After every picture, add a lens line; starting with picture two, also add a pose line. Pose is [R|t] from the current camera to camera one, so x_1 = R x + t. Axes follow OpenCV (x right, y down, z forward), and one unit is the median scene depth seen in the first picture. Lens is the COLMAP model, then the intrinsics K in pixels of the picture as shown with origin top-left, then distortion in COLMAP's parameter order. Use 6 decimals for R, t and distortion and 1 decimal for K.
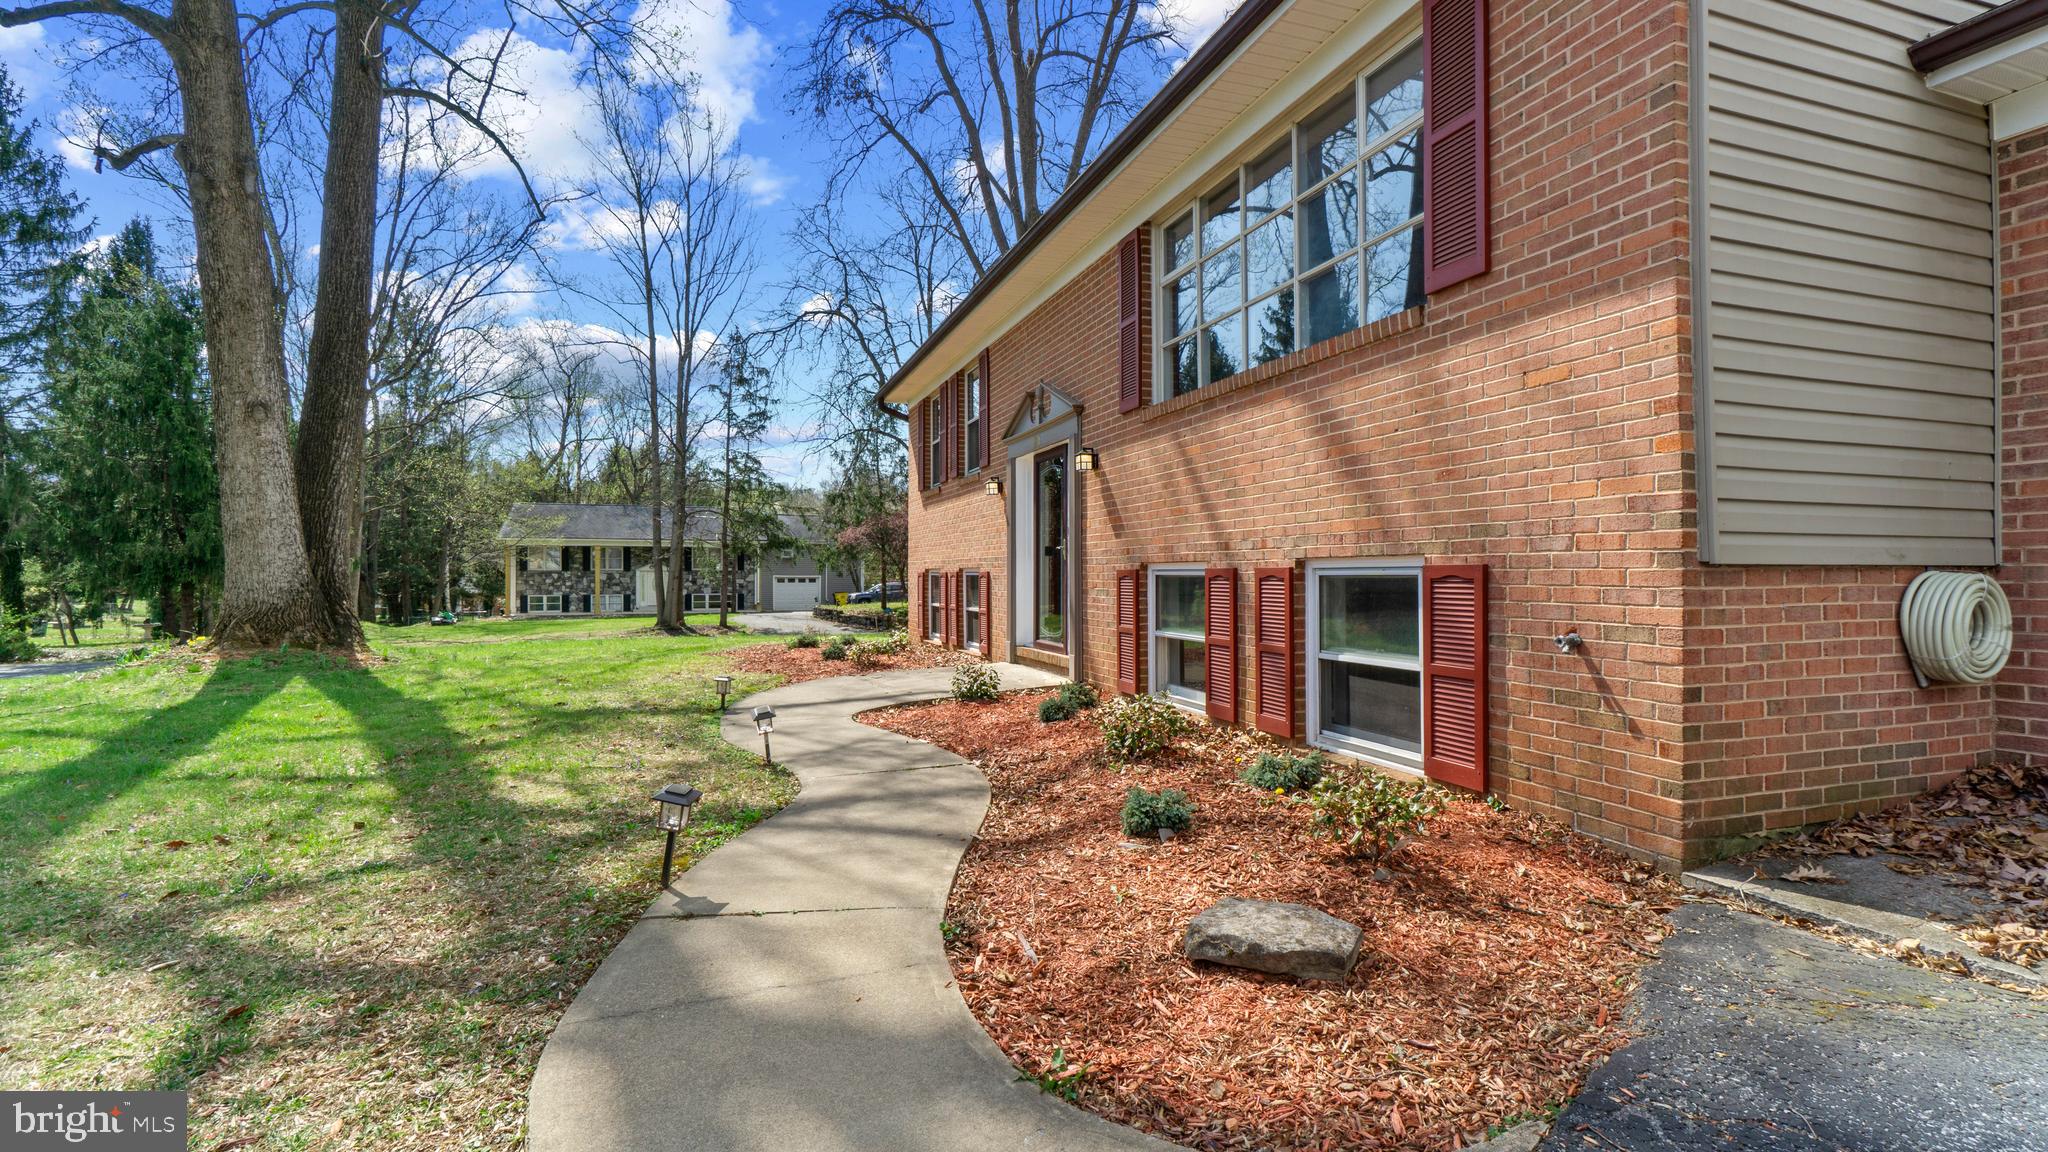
lens RADIAL K [[912.7, 0, 1029.3], [0, 912.7, 570.9], [0, 0, 1]] dist [-0.002035, -0.000336]
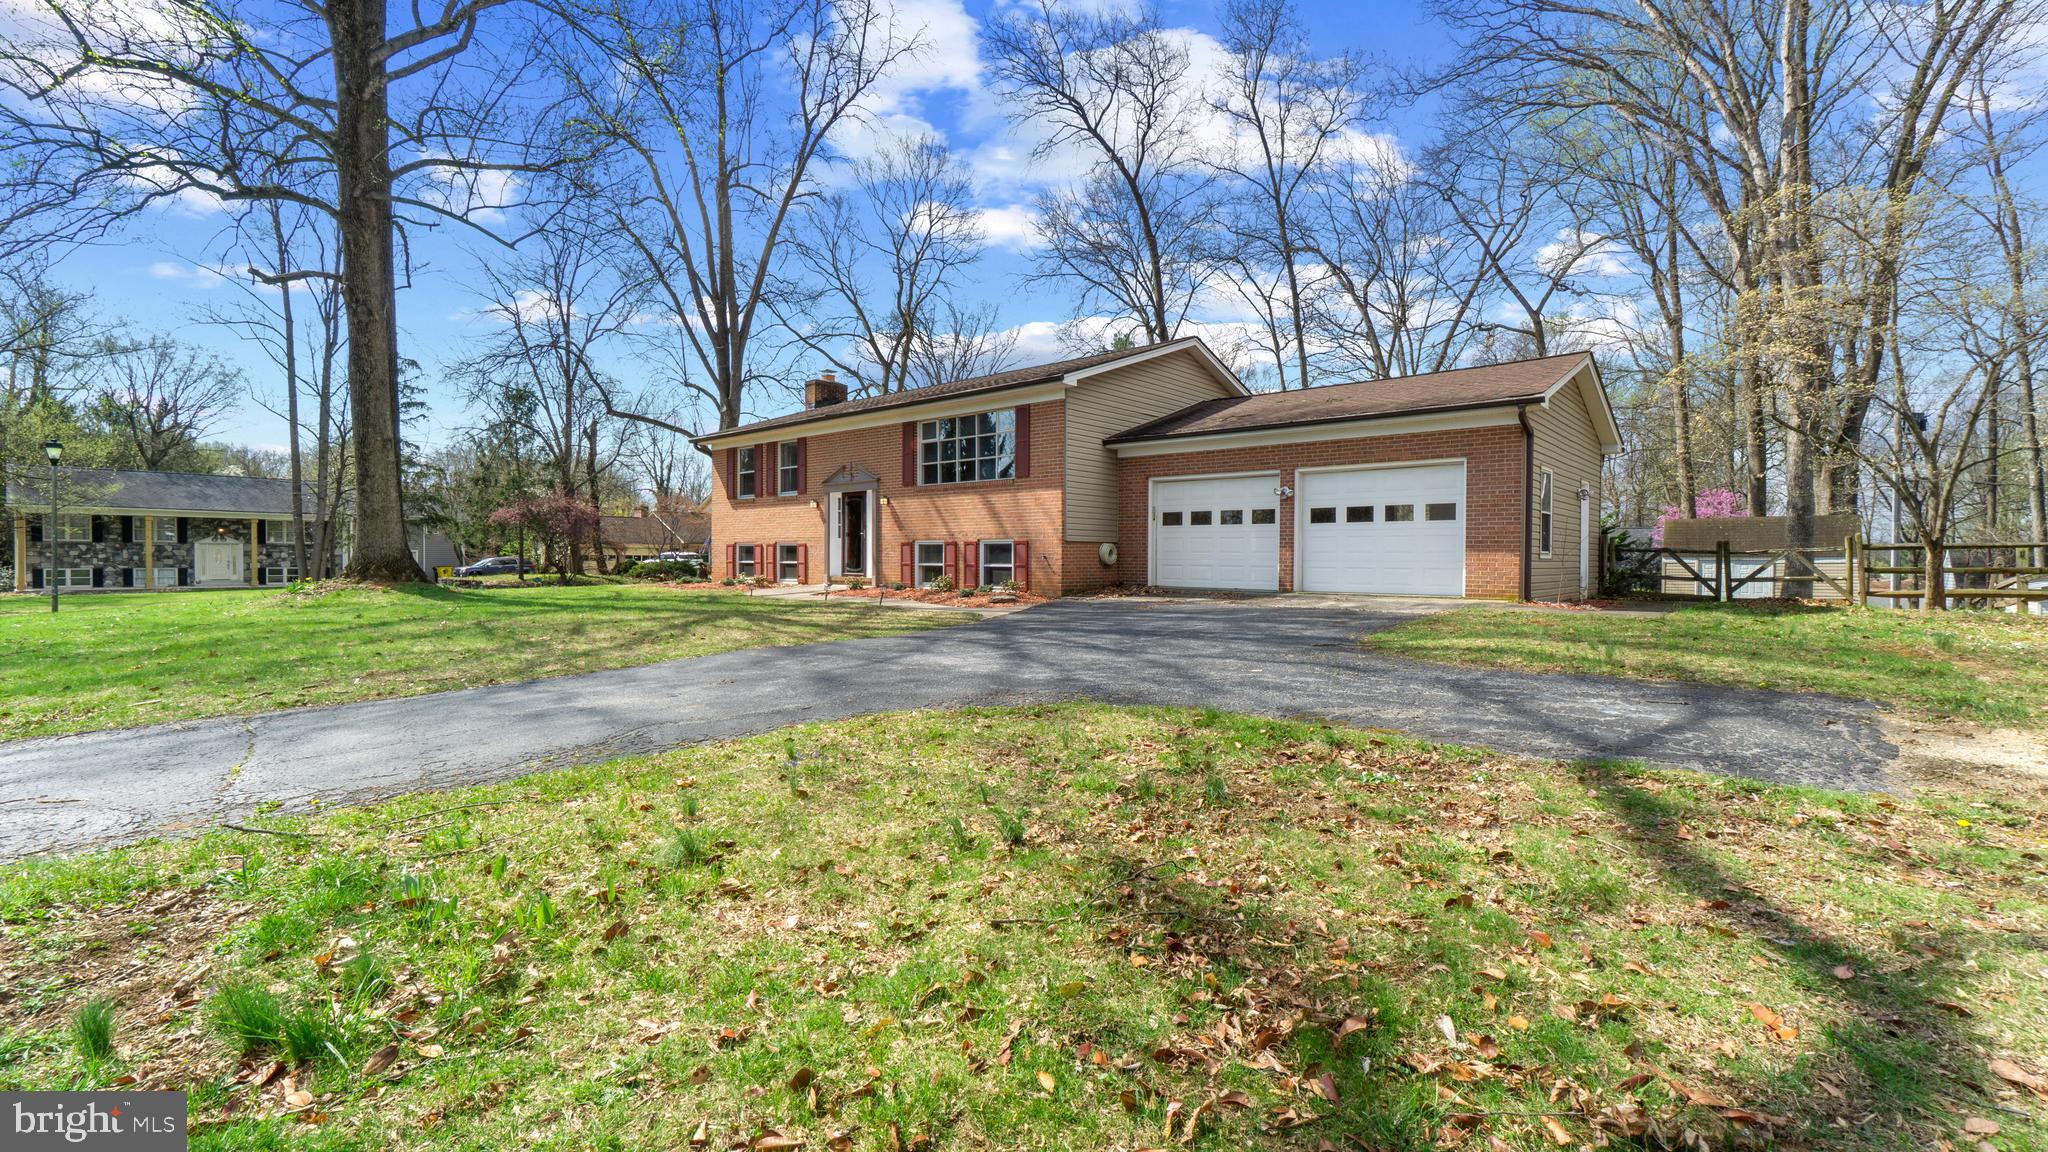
lens RADIAL K [[912.7, 0, 1013.0], [0, 912.7, 562.7], [0, 0, 1]] dist [-0.002035, -0.000336]
pose [[0.875030, 0.002975, 0.484059, -1.280146], [-0.008109, 0.999931, 0.008512, 0.046301], [-0.484000, -0.011373, 0.874994, -2.135402]]
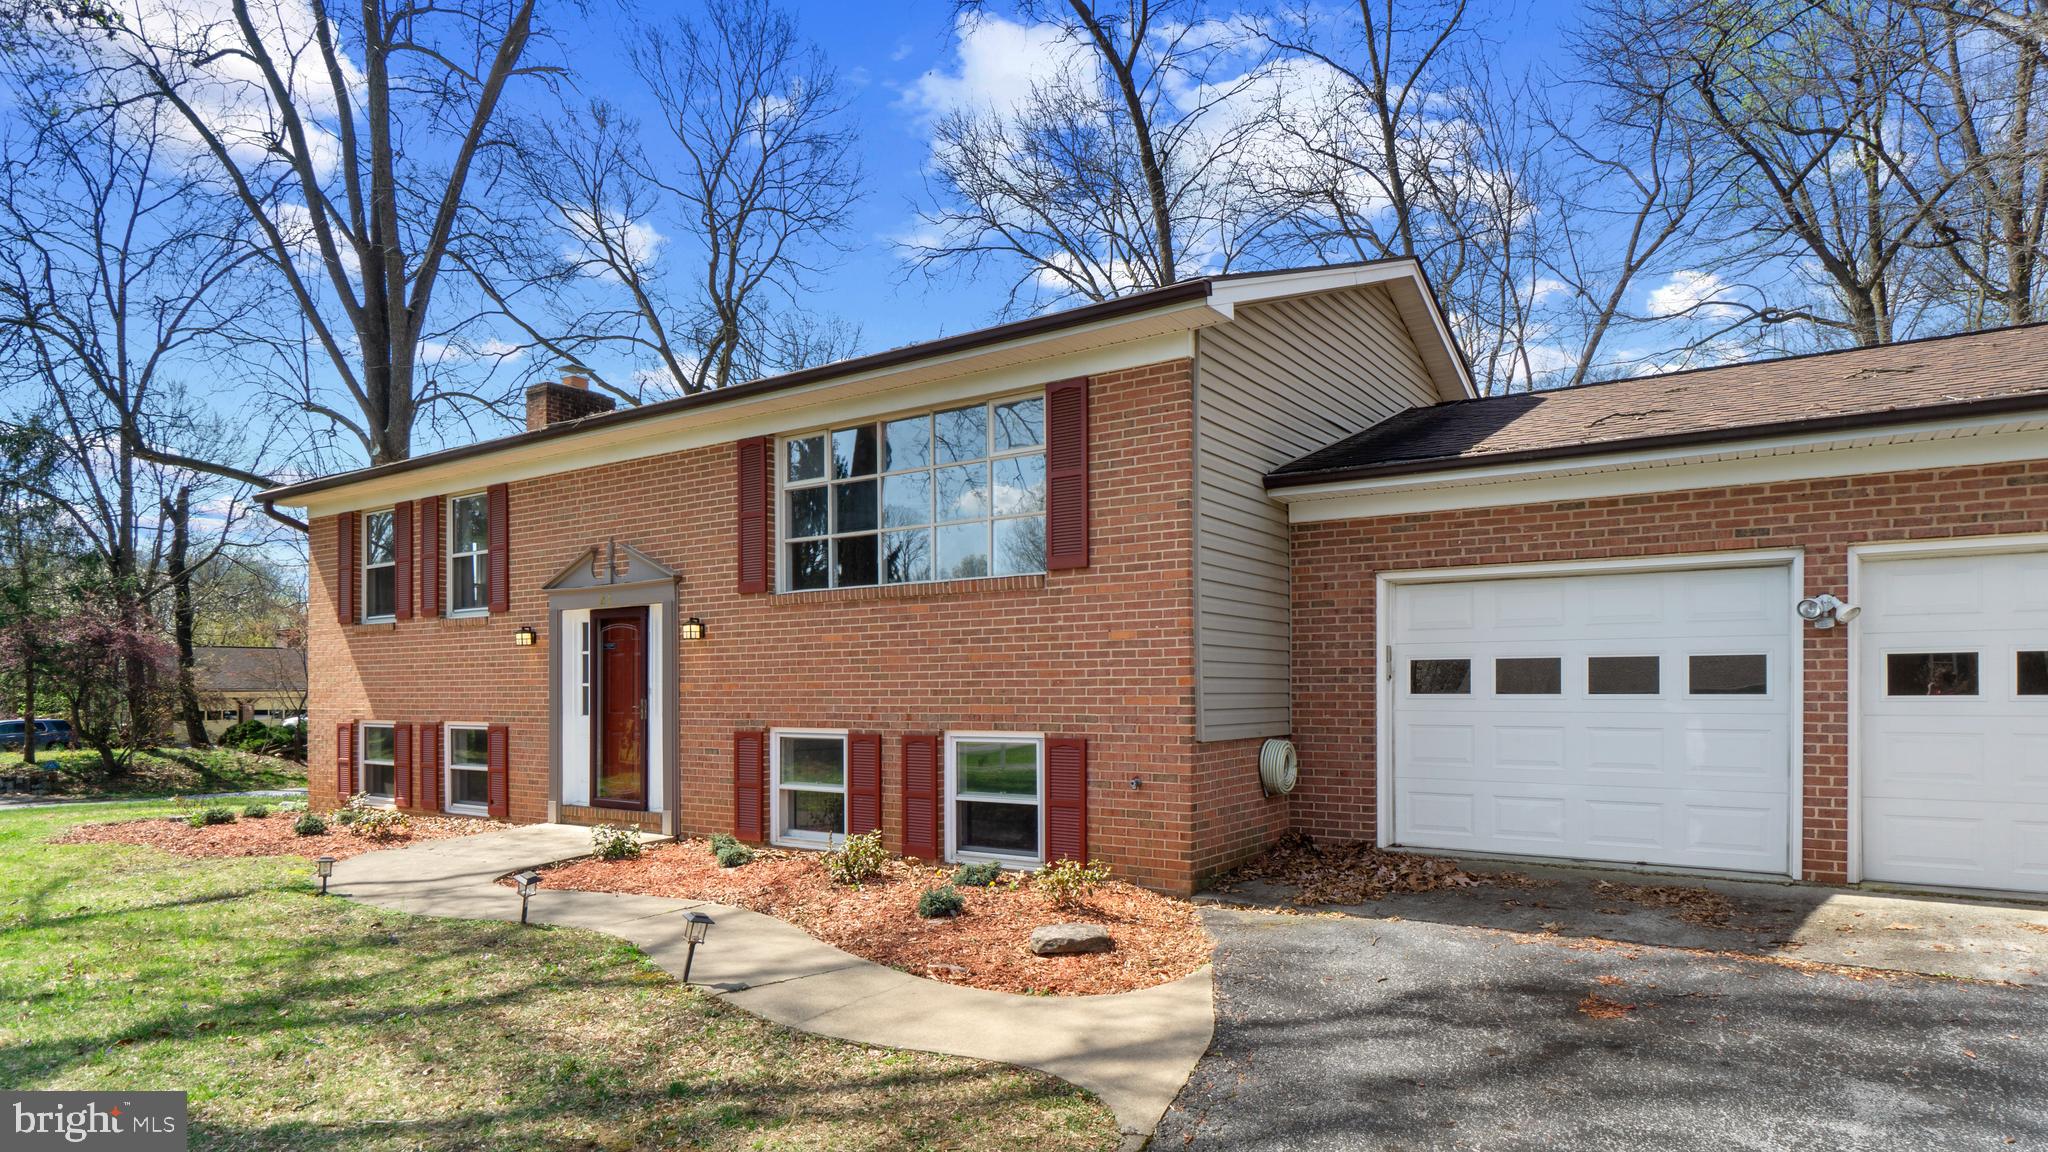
lens RADIAL K [[1166.7, 0, 1000.7], [0, 1166.7, 695.7], [0, 0, 1]] dist [-0.006962, -0.001197]
pose [[0.809403, -0.004587, 0.587236, -0.662346], [0.001115, 0.999980, 0.006274, -0.074725], [-0.587253, -0.004423, 0.809392, -0.485566]]
